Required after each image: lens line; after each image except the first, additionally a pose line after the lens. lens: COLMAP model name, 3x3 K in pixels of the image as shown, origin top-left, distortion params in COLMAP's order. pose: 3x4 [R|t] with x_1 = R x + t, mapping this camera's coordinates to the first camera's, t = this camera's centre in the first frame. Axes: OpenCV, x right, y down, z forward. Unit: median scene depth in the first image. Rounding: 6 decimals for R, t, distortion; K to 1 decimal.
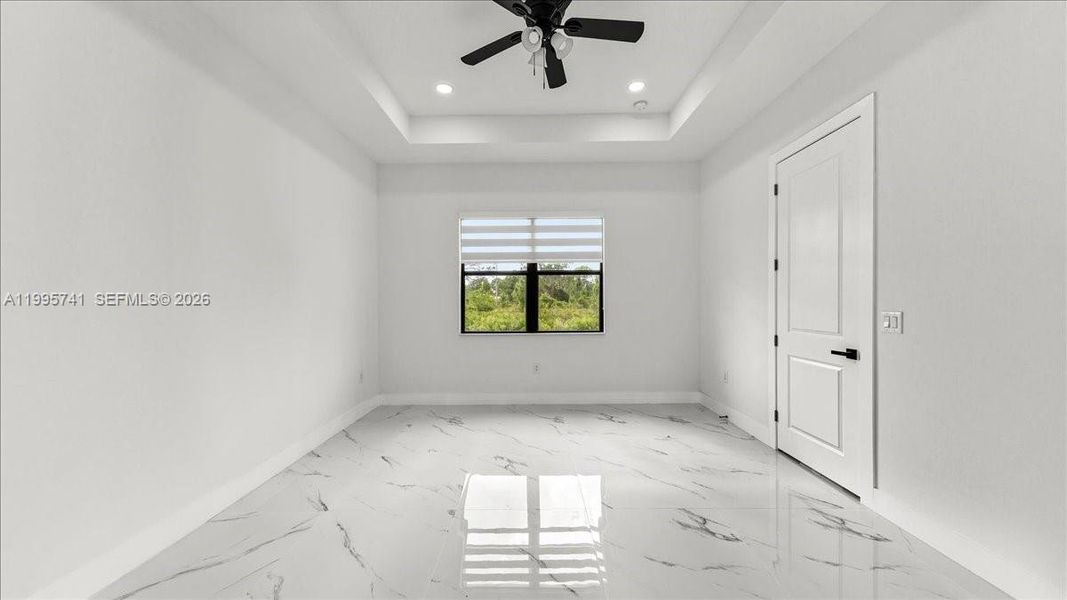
lens RADIAL K [[427.8, 0, 529.1], [0, 427.8, 302.8], [0, 0, 1]] dist [-0.000633, 0.000035]
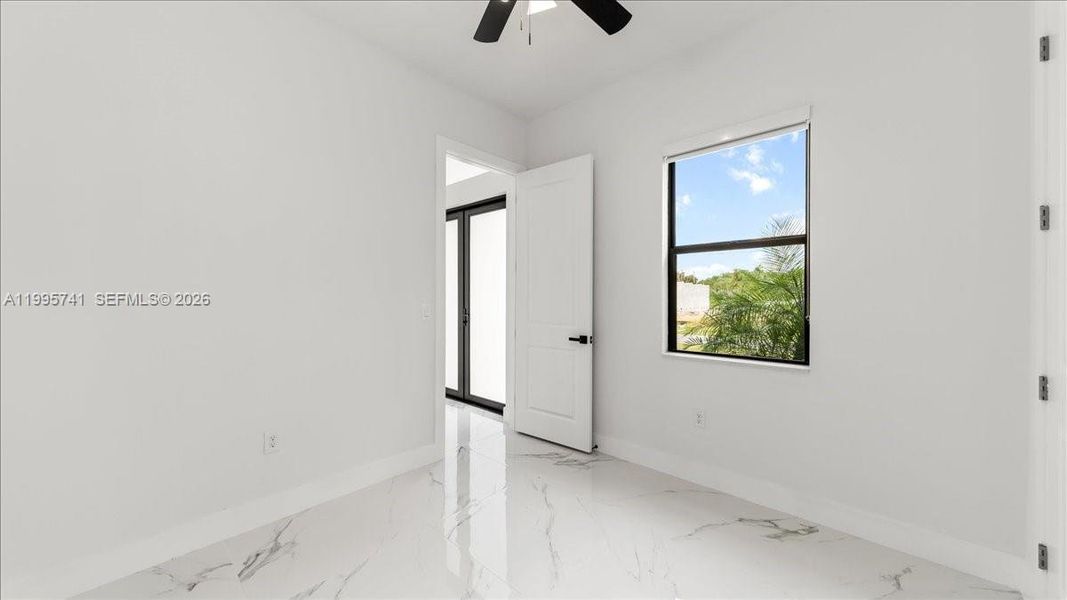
lens RADIAL K [[427.8, 0, 529.1], [0, 427.8, 302.8], [0, 0, 1]] dist [-0.000633, 0.000035]
pose [[0.719774, -0.006429, 0.694178, -0.217008], [-0.003346, 0.999913, 0.012730, -0.001202], [-0.694200, -0.011485, 0.719690, 0.221906]]
